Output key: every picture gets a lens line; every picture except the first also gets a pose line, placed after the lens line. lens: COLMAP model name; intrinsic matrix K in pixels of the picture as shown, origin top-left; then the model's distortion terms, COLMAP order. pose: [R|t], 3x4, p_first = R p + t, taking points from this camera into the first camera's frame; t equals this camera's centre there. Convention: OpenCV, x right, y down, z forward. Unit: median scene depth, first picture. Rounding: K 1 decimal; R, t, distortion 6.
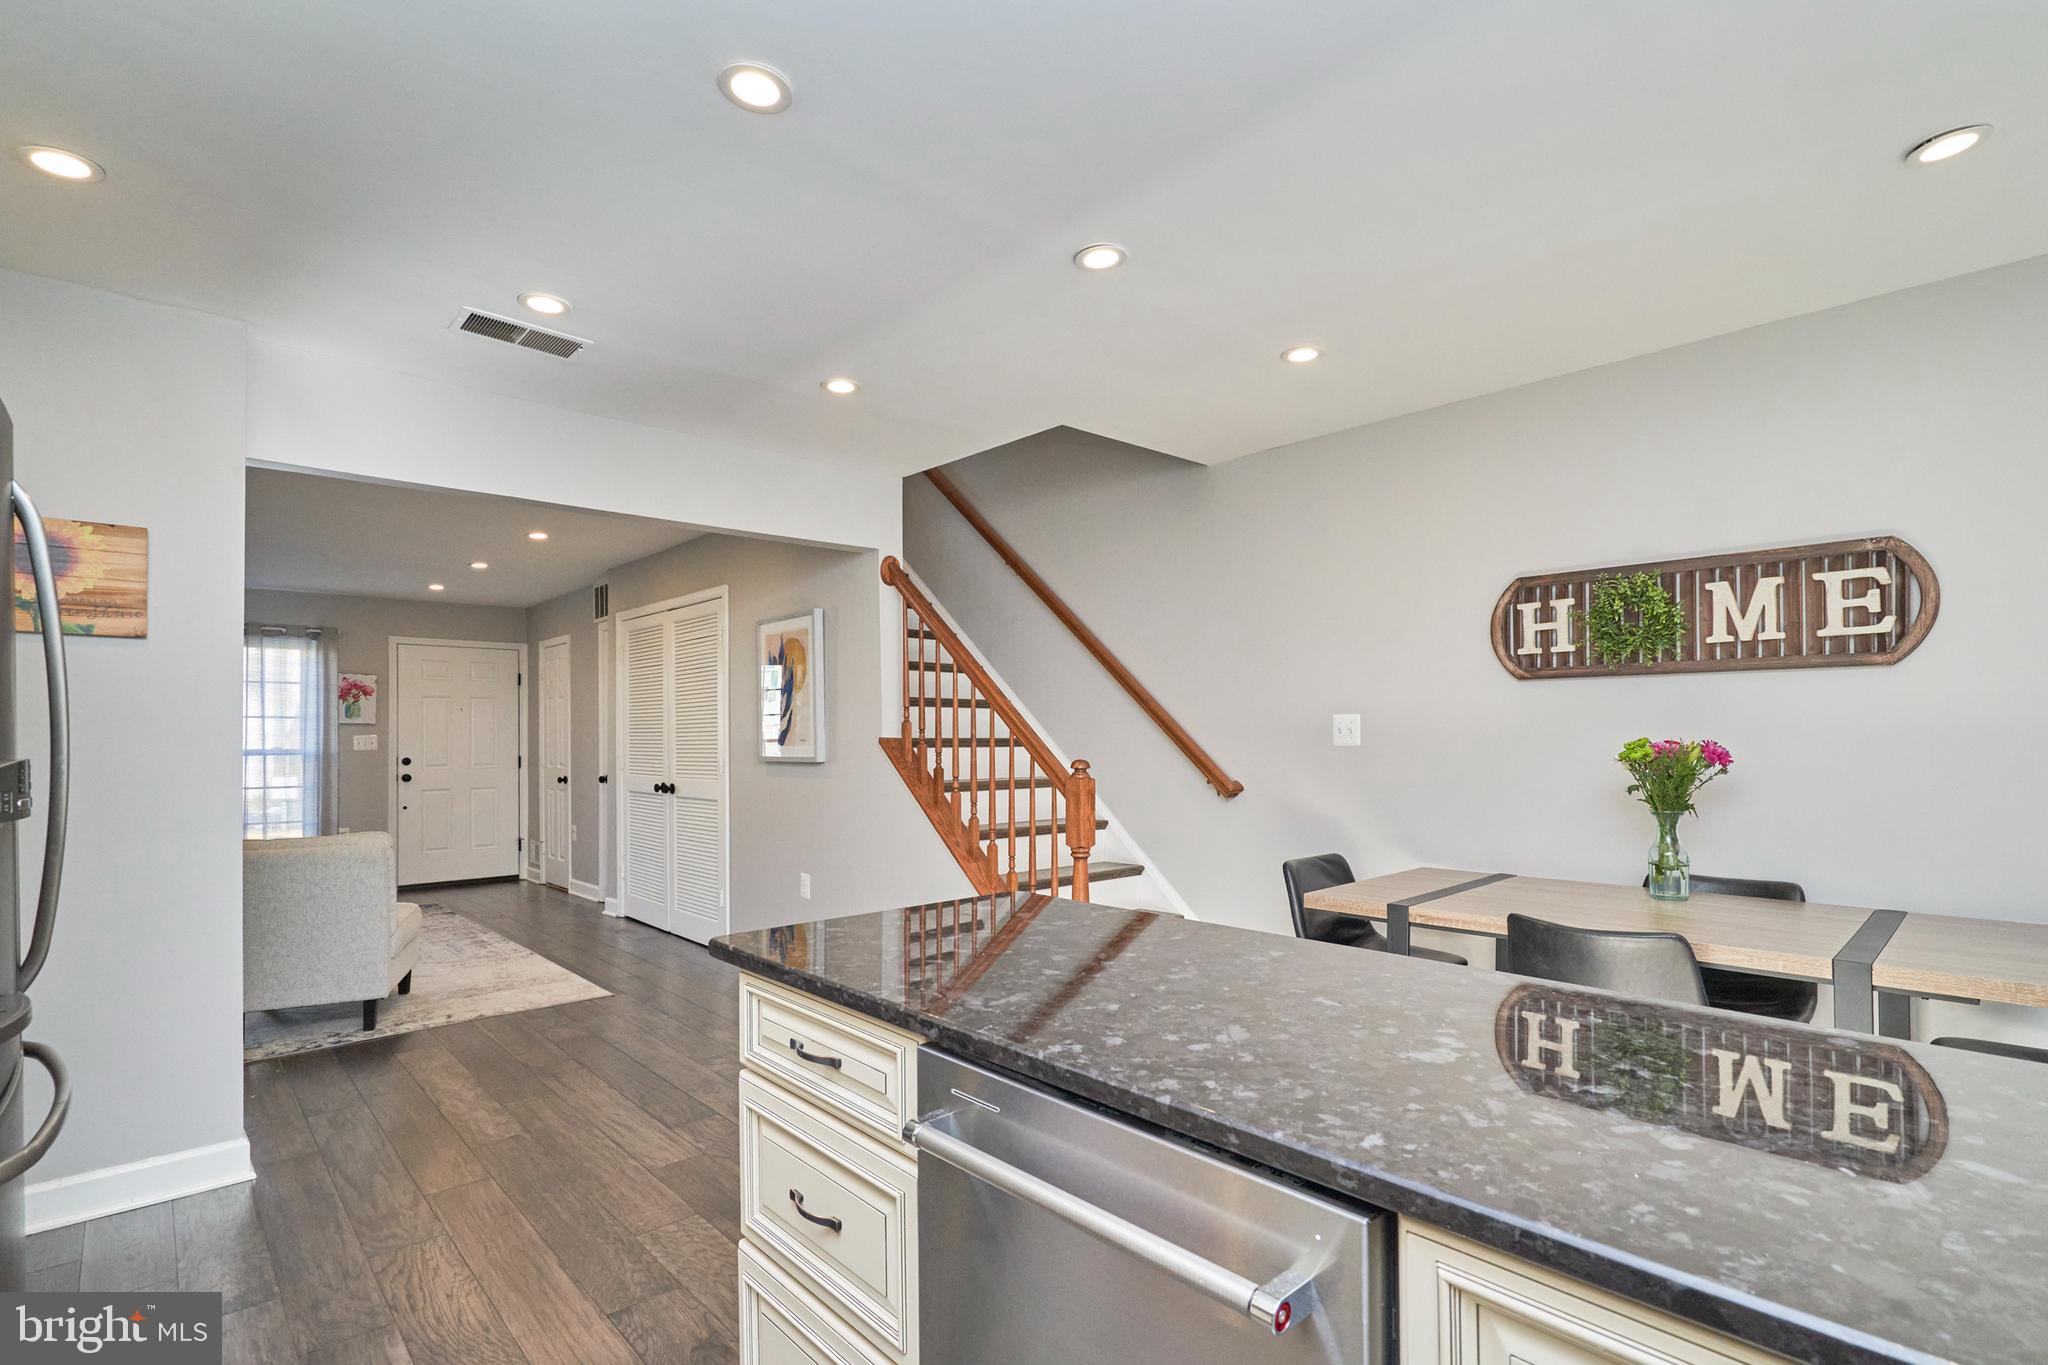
lens RADIAL K [[953.6, 0, 1020.0], [0, 953.6, 719.3], [0, 0, 1]] dist [-0.001462, 0.001500]
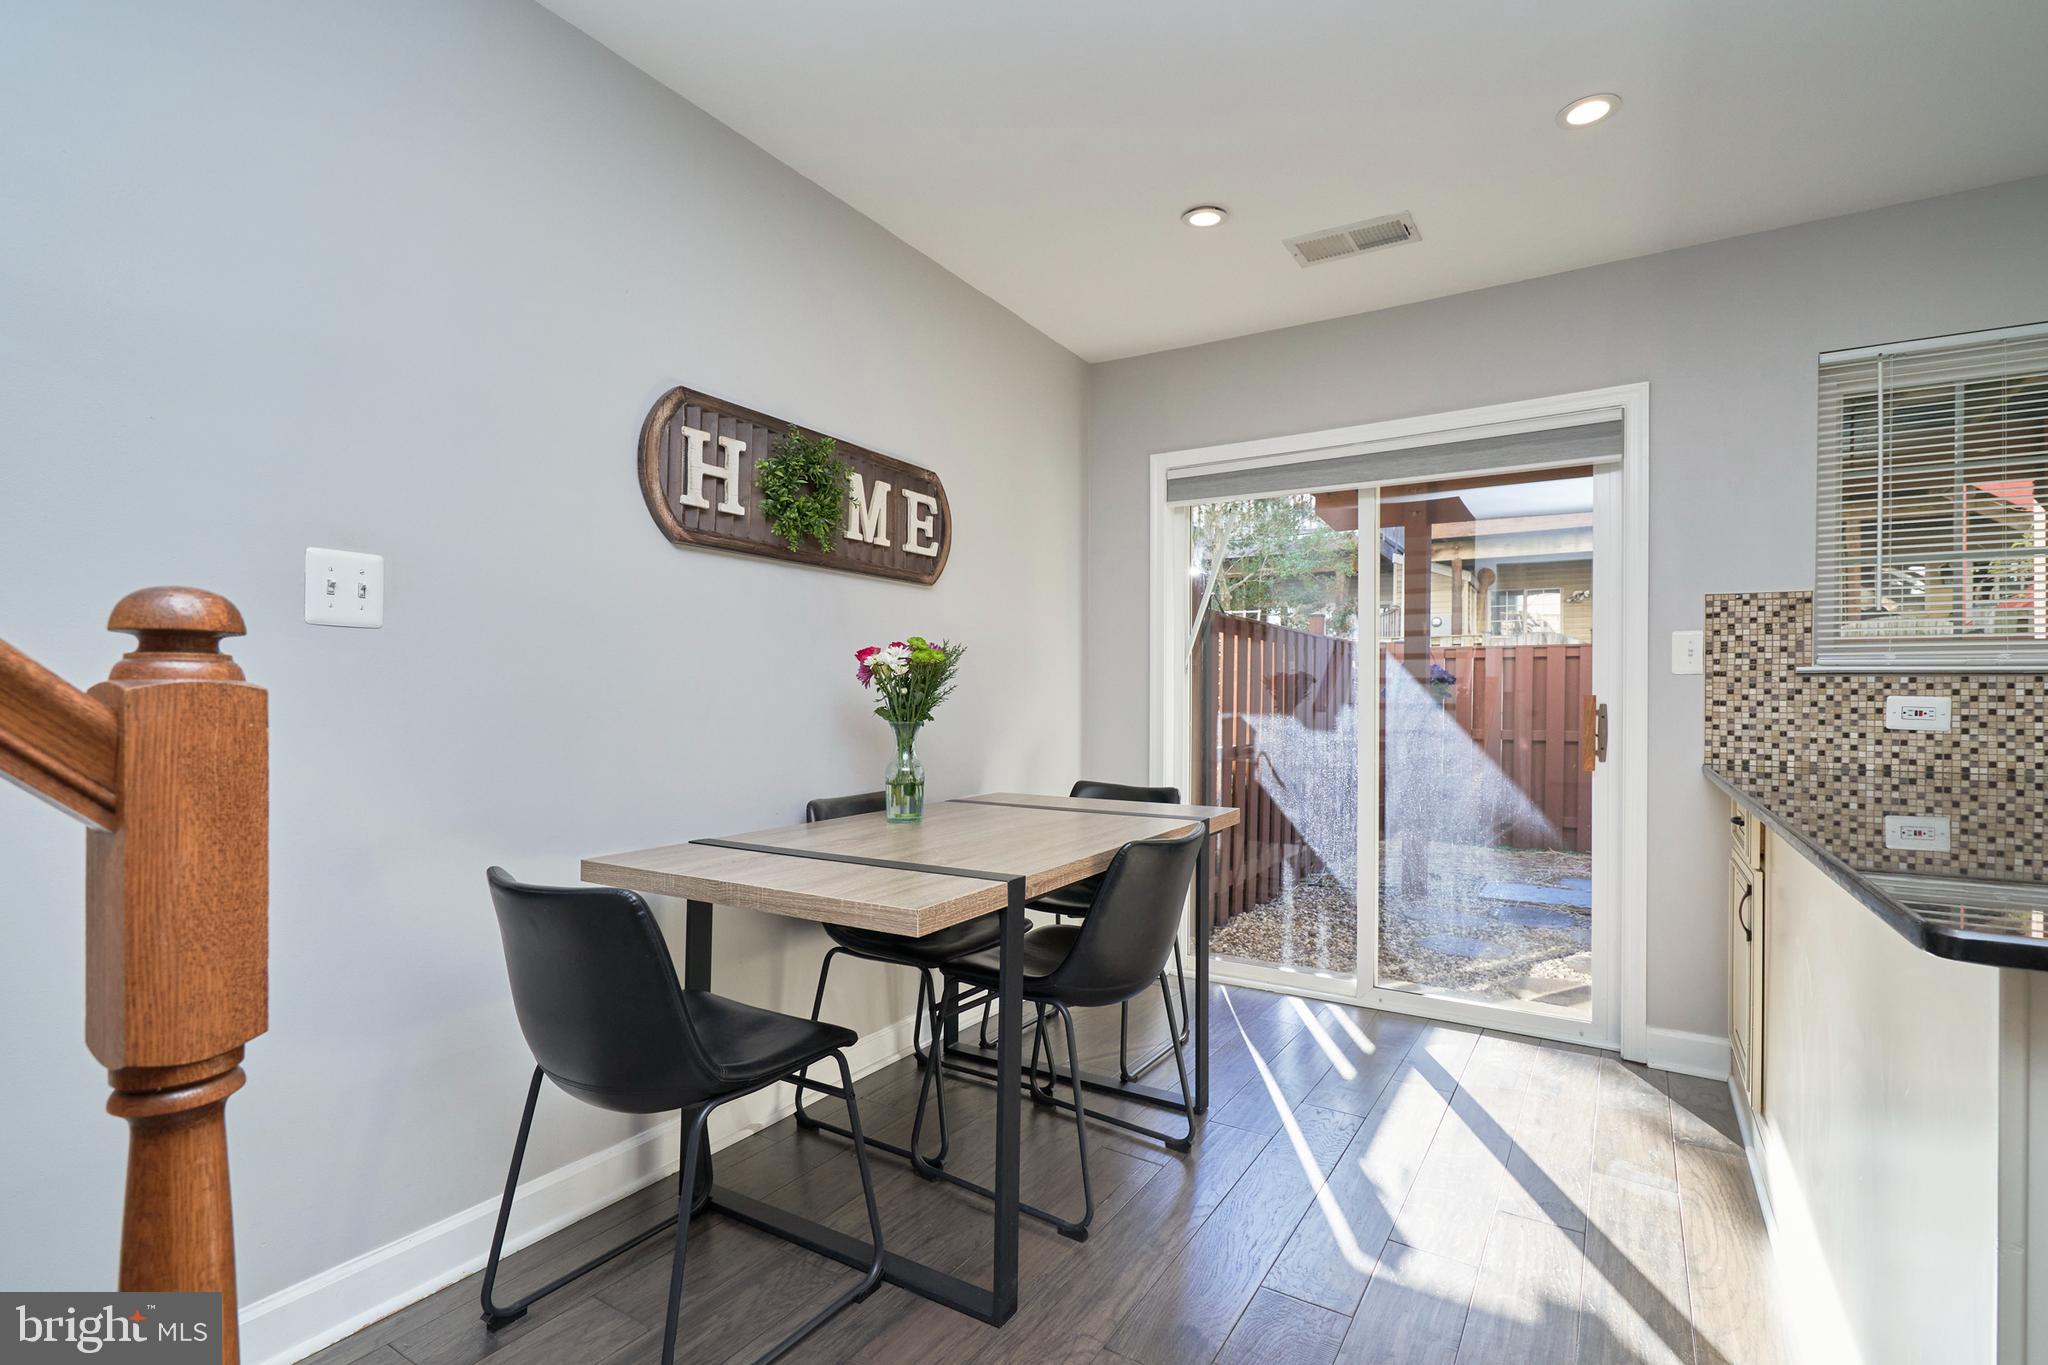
lens RADIAL K [[953.6, 0, 1012.2], [0, 953.6, 693.8], [0, 0, 1]] dist [-0.001462, 0.001500]
pose [[-0.248266, 0.006936, 0.968667, -0.076523], [-0.024078, 0.999621, -0.013329, 0.030418], [-0.968393, -0.026632, -0.248005, 0.424044]]
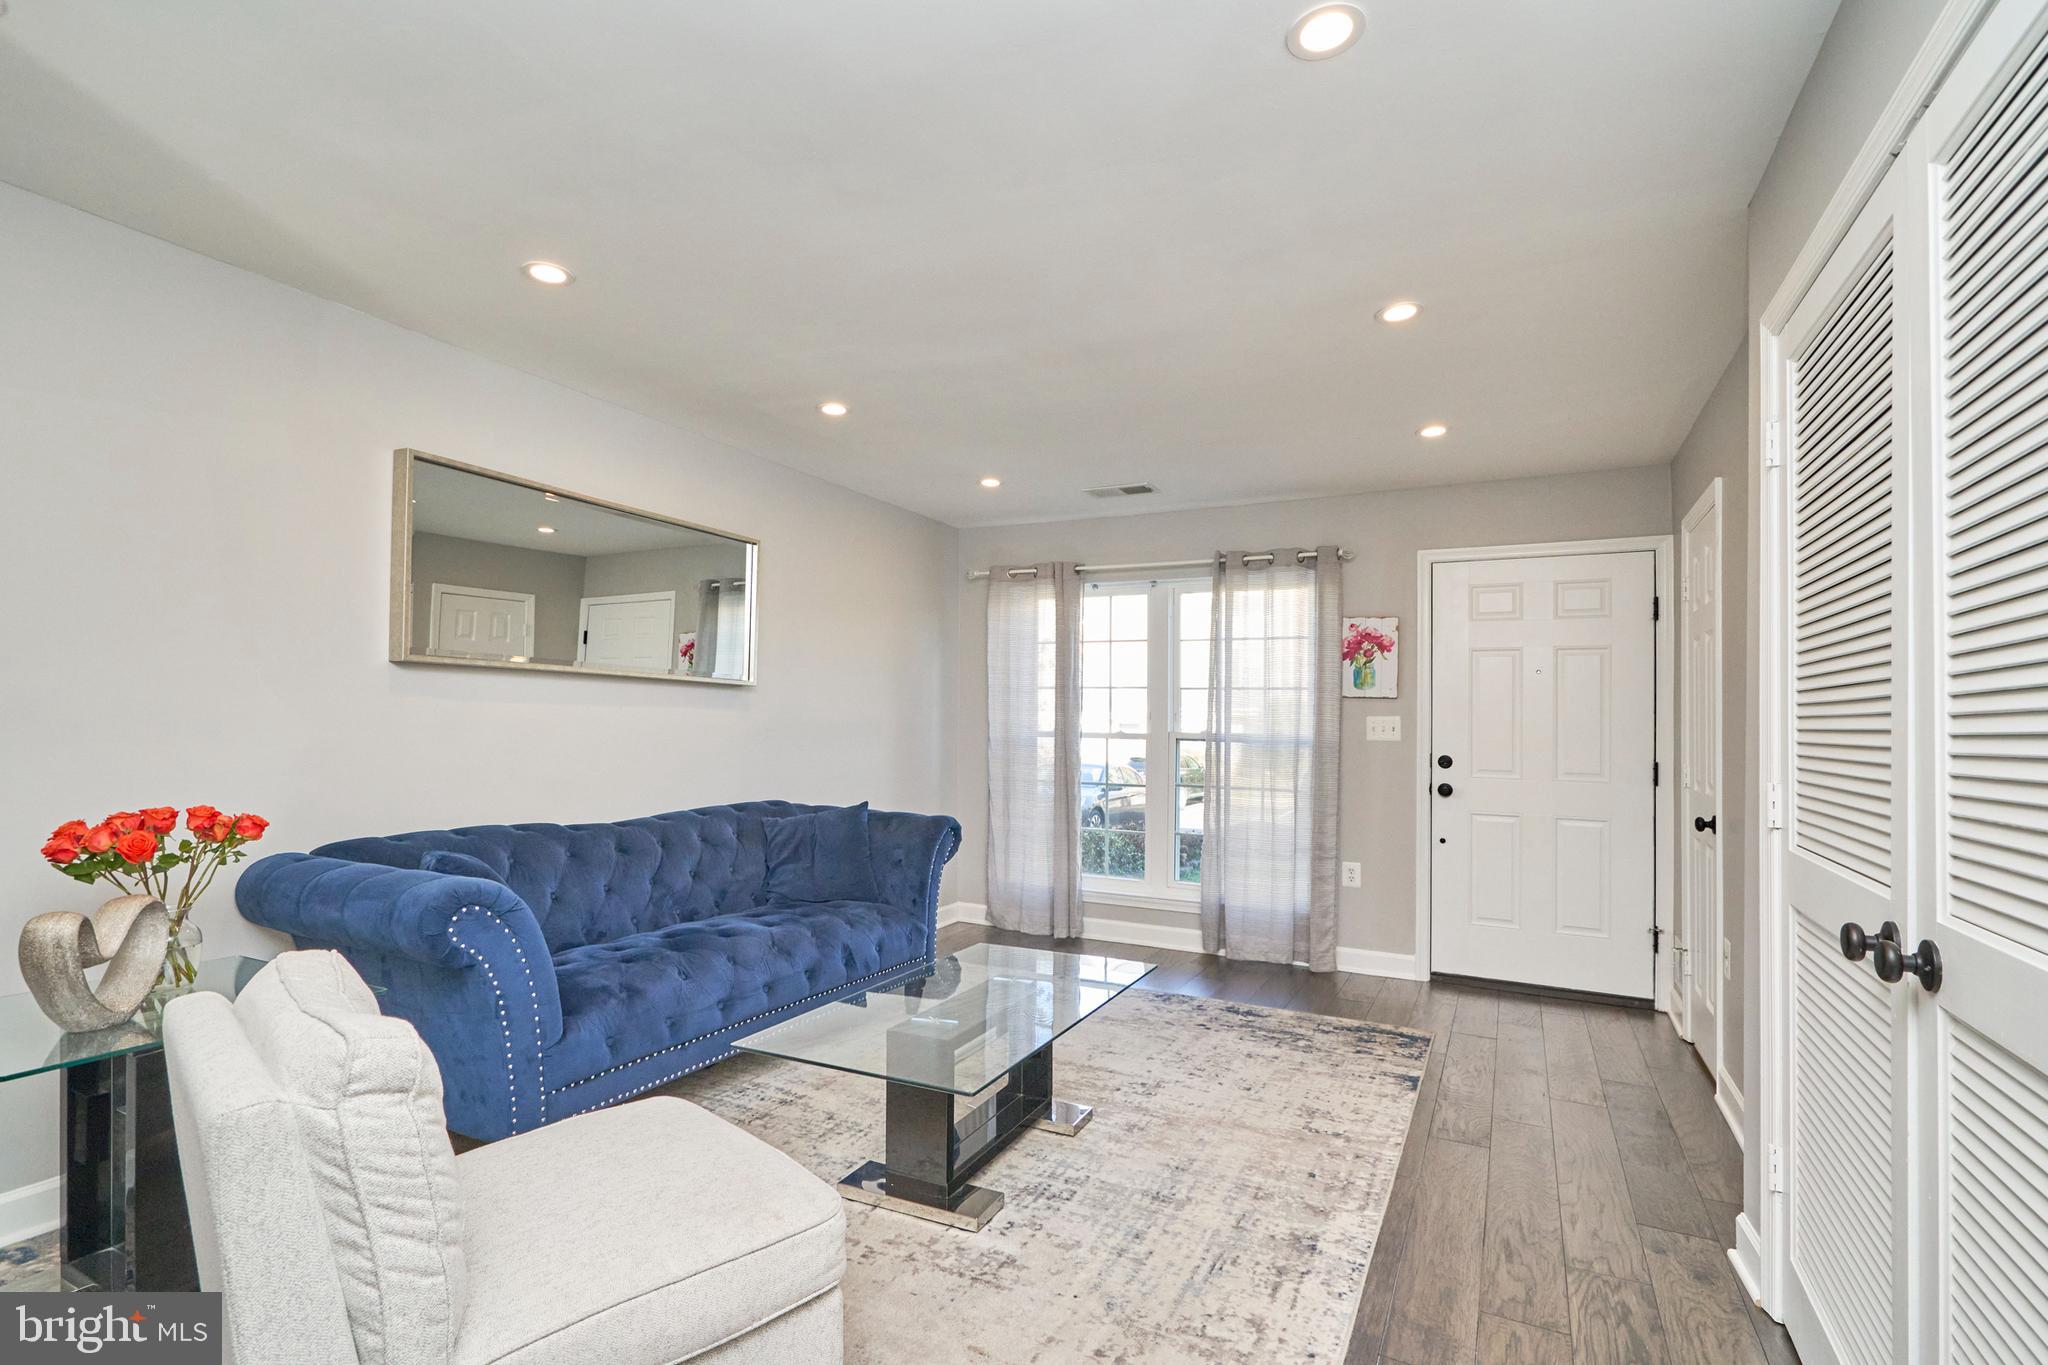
lens RADIAL K [[953.6, 0, 1026.2], [0, 953.6, 719.2], [0, 0, 1]] dist [-0.001462, 0.001500]
pose [[0.333839, 0.009151, -0.942586, -0.190634], [-0.001249, 0.999956, 0.009266, 0.013706], [0.942629, -0.001916, 0.333836, 0.603512]]
